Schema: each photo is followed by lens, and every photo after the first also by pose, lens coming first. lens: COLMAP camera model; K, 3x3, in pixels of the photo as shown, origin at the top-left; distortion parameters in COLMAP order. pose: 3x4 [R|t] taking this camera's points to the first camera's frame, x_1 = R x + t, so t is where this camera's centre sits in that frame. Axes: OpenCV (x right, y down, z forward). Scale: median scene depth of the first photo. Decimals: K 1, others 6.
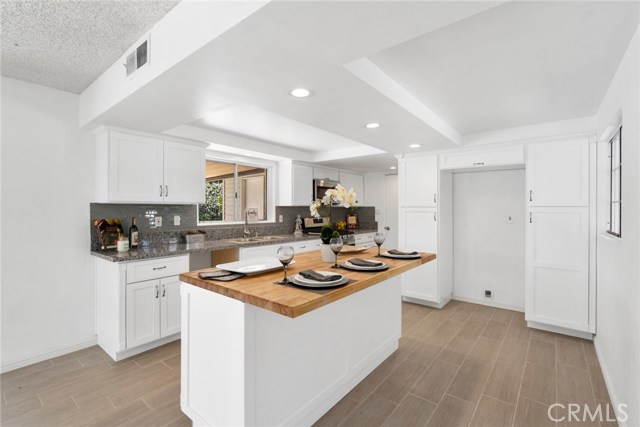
lens RADIAL K [[290.5, 0, 319.9], [0, 290.5, 213.3], [0, 0, 1]] dist [-0.004286, -0.000004]
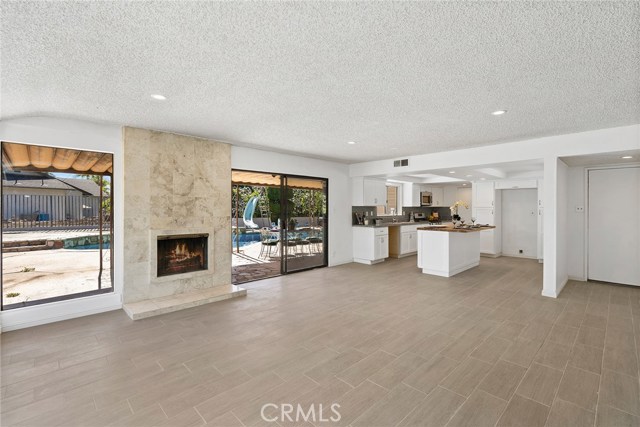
lens RADIAL K [[290.5, 0, 319.8], [0, 290.5, 210.4], [0, 0, 1]] dist [-0.004286, -0.000004]
pose [[0.992053, 0.001755, -0.125811, -0.524622], [-0.002285, 0.999989, -0.004065, 0.009853], [0.125802, 0.004320, 0.992046, -1.119056]]
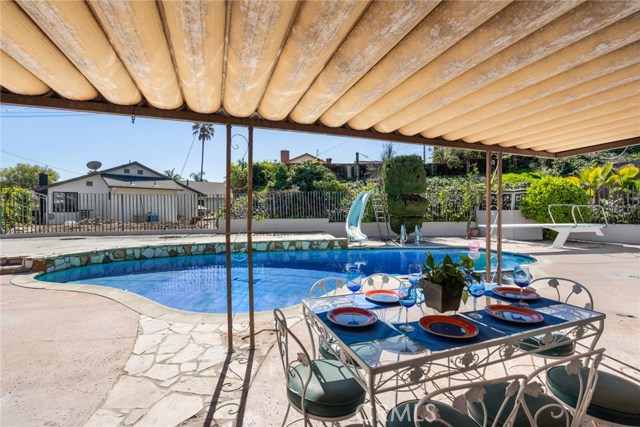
lens RADIAL K [[290.5, 0, 323.5], [0, 290.5, 214.5], [0, 0, 1]] dist [-0.004286, -0.000004]
pose [[0.854246, 0.006237, -0.519832, -0.938886], [-0.003614, 0.999975, 0.006058, 0.005865], [0.519857, -0.003296, 0.854247, 0.571363]]
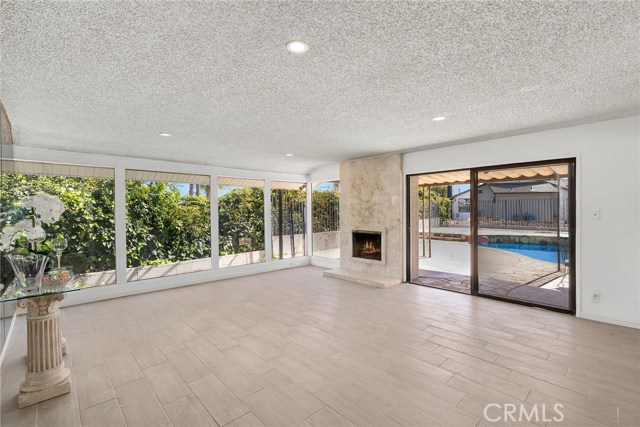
lens RADIAL K [[290.5, 0, 319.7], [0, 290.5, 212.7], [0, 0, 1]] dist [-0.004286, -0.000004]
pose [[-0.137248, 0.006404, -0.990516, 0.369488], [-0.005548, 0.999958, 0.007234, -0.005784], [0.990521, 0.006488, -0.137206, -0.098504]]
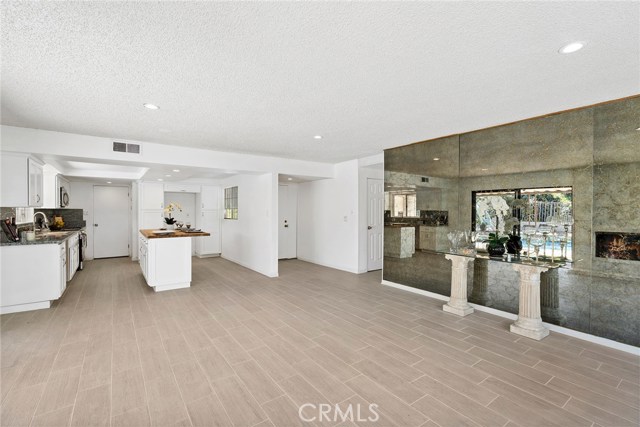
lens RADIAL K [[290.5, 0, 315.4], [0, 290.5, 210.8], [0, 0, 1]] dist [-0.004286, -0.000004]
pose [[0.270474, 0.000388, 0.962727, -1.176733], [0.010534, 0.999939, -0.003363, 0.001892], [-0.962670, 0.011051, 0.270453, -0.506670]]
